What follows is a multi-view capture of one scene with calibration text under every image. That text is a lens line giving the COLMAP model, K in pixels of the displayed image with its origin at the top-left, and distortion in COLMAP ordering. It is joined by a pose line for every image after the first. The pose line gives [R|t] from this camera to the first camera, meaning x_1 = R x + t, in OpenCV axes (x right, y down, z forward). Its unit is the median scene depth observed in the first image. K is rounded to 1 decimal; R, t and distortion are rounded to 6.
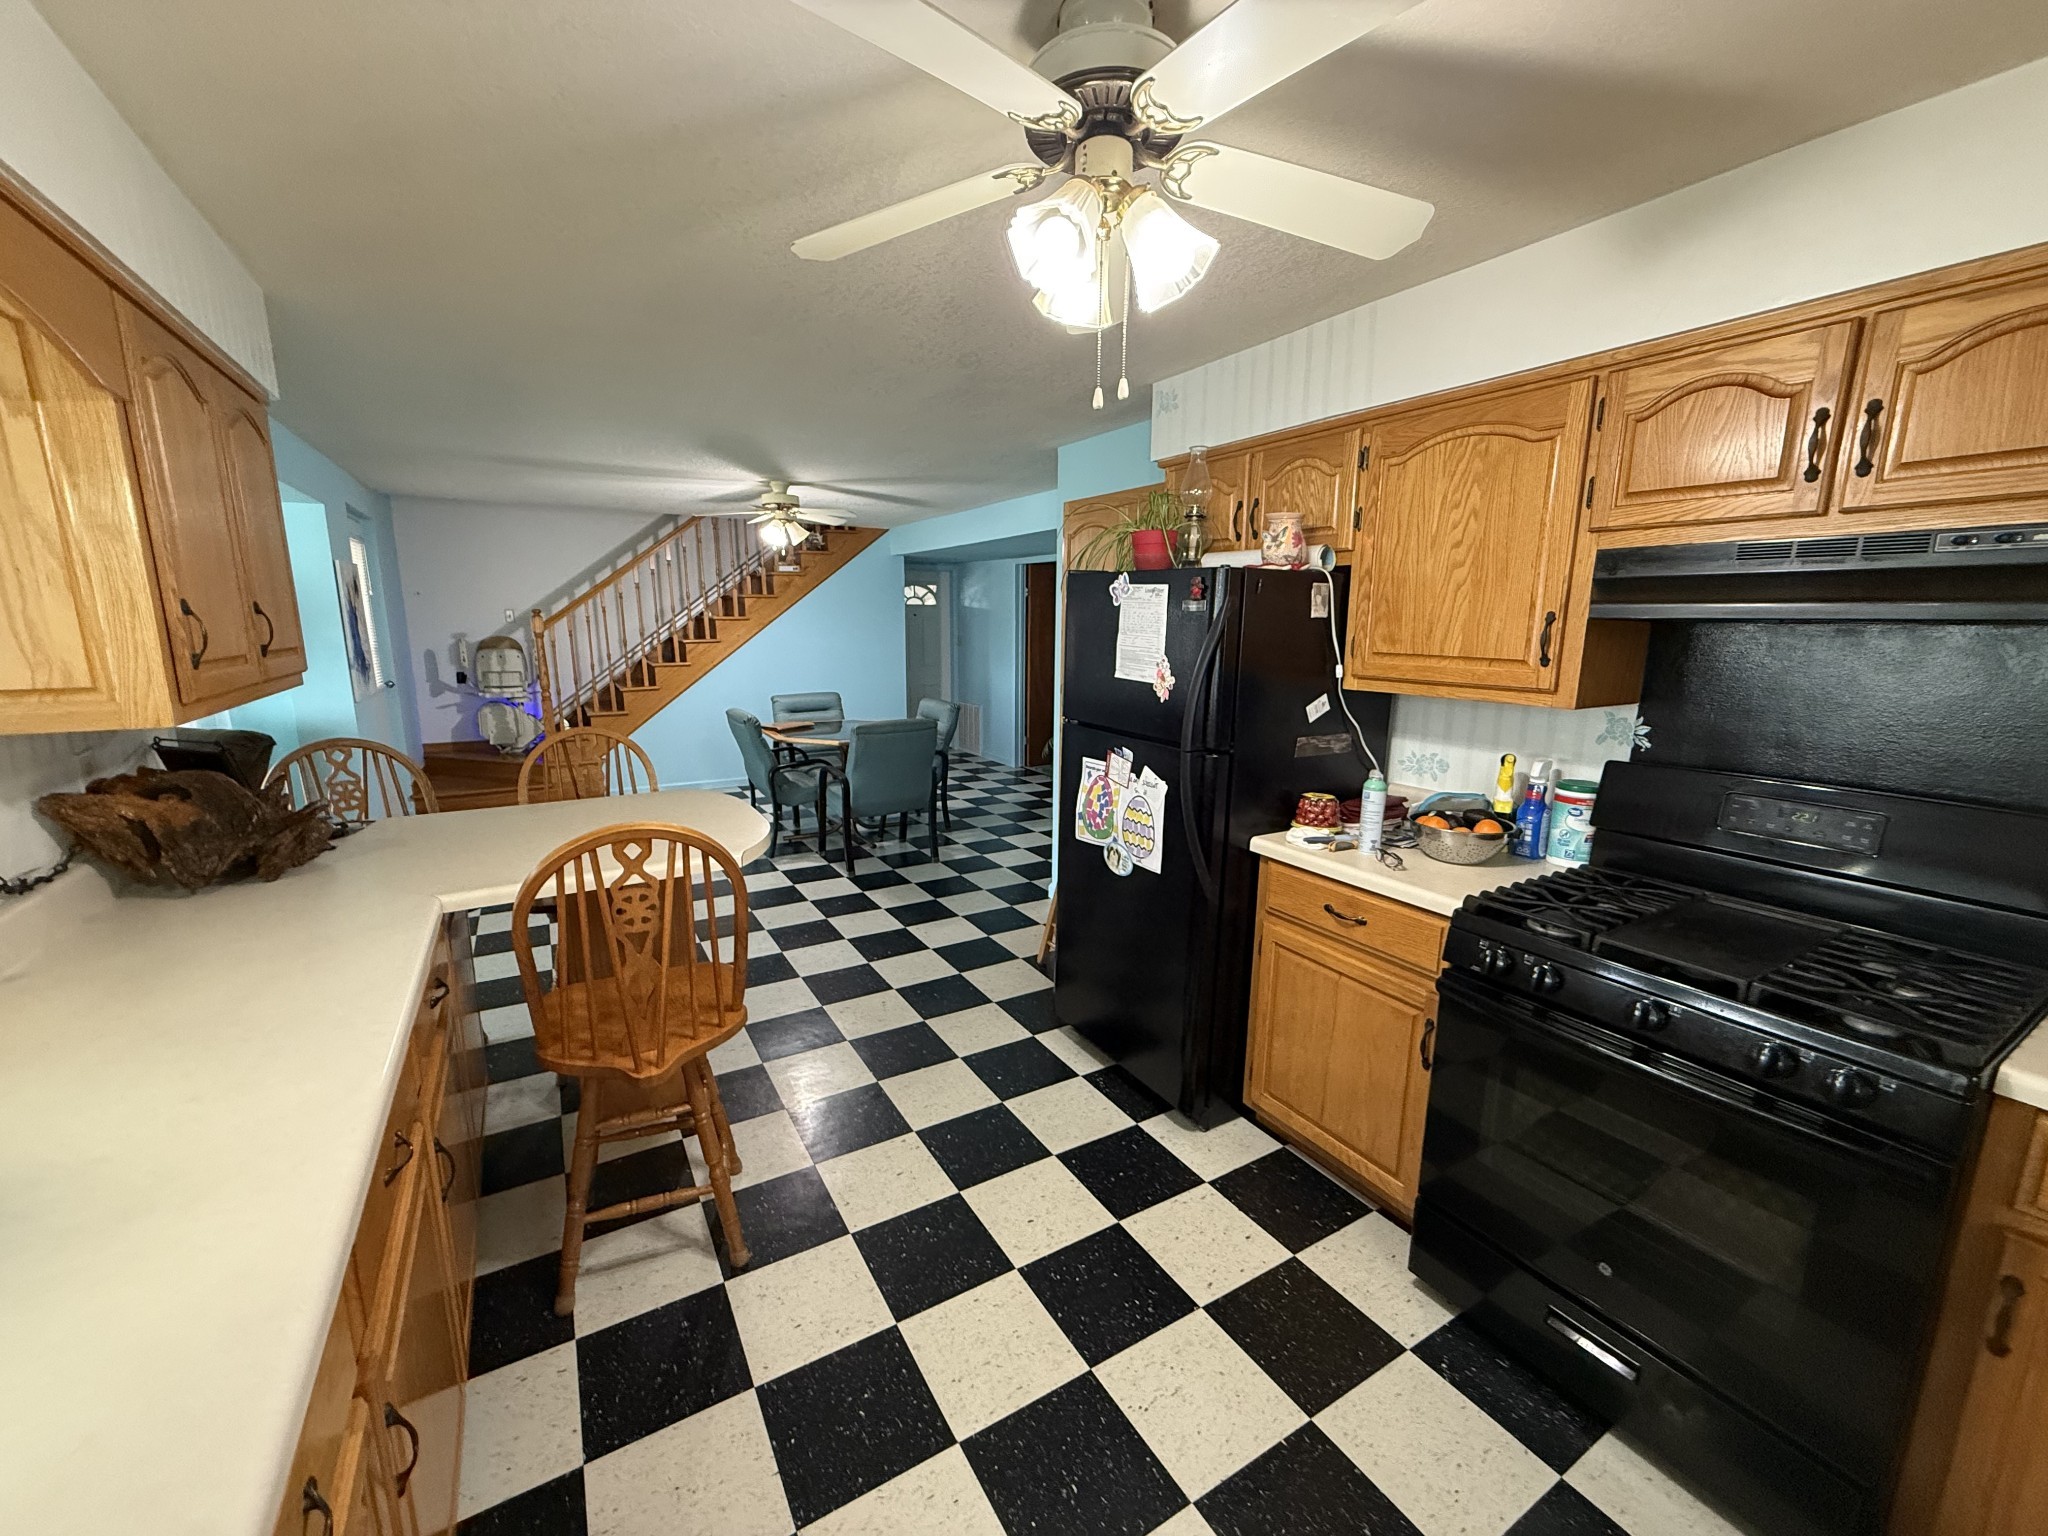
lens RADIAL K [[823.3, 0, 1024.0], [0, 823.3, 768.0], [0, 0, 1]] dist [0.002907, 0.000349]
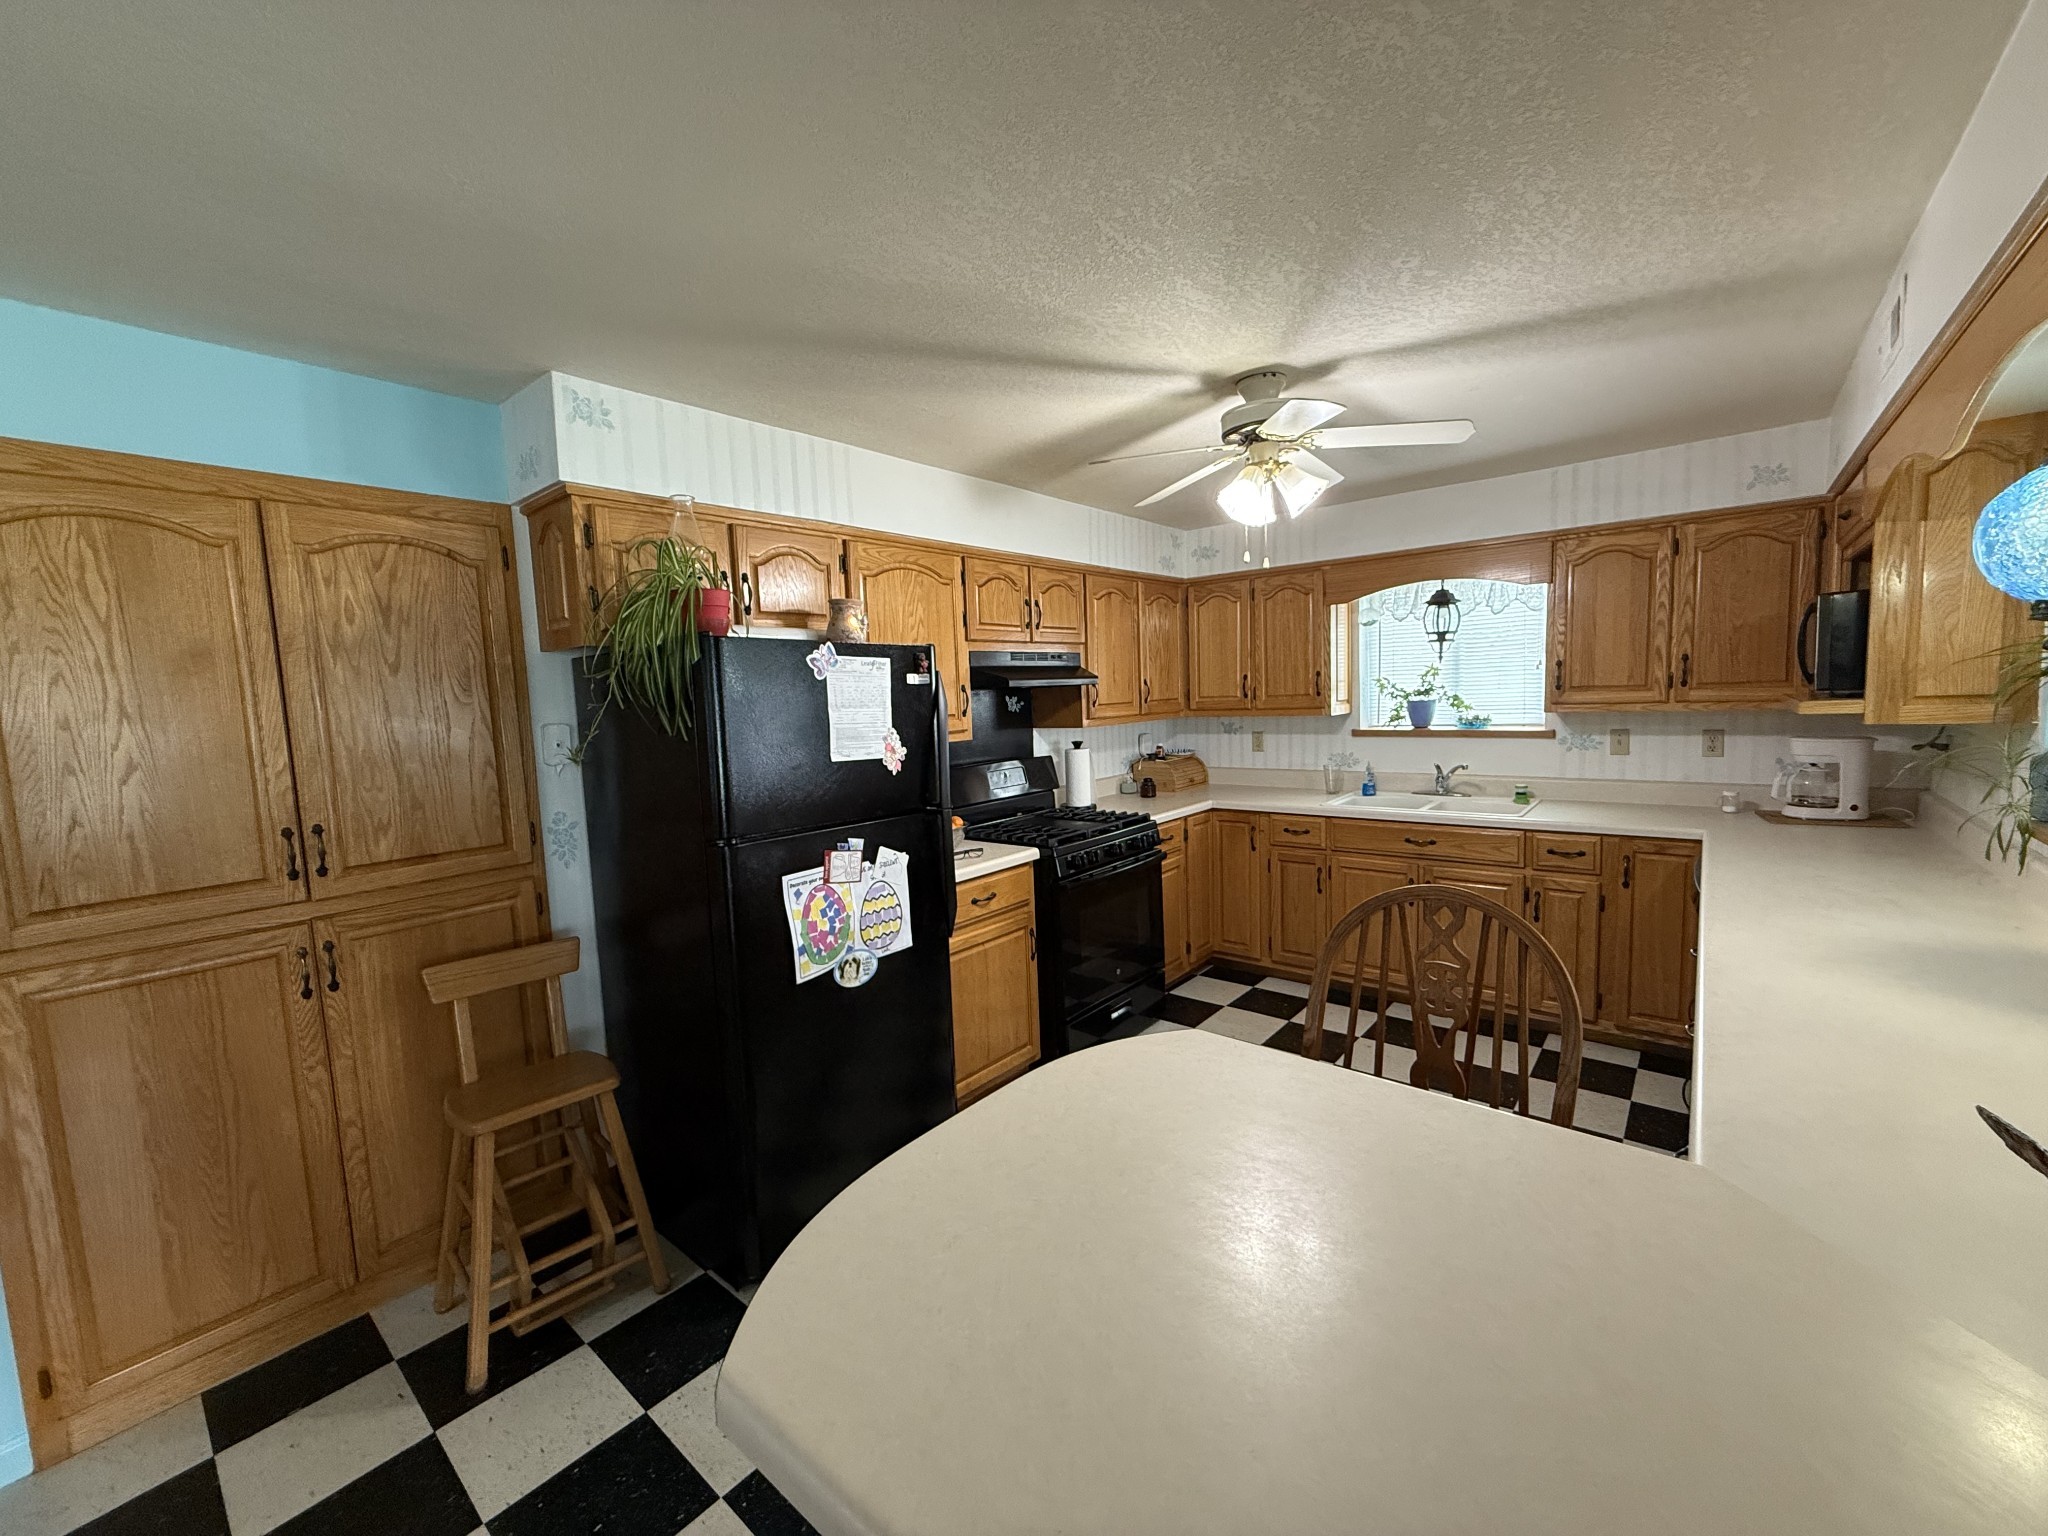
lens RADIAL K [[823.3, 0, 1024.0], [0, 823.3, 768.0], [0, 0, 1]] dist [0.002907, 0.000349]
pose [[-0.335809, -0.079656, 0.938556, -0.760574], [0.208556, 0.965399, 0.156554, -0.196459], [-0.918552, 0.248314, -0.307576, 1.081726]]
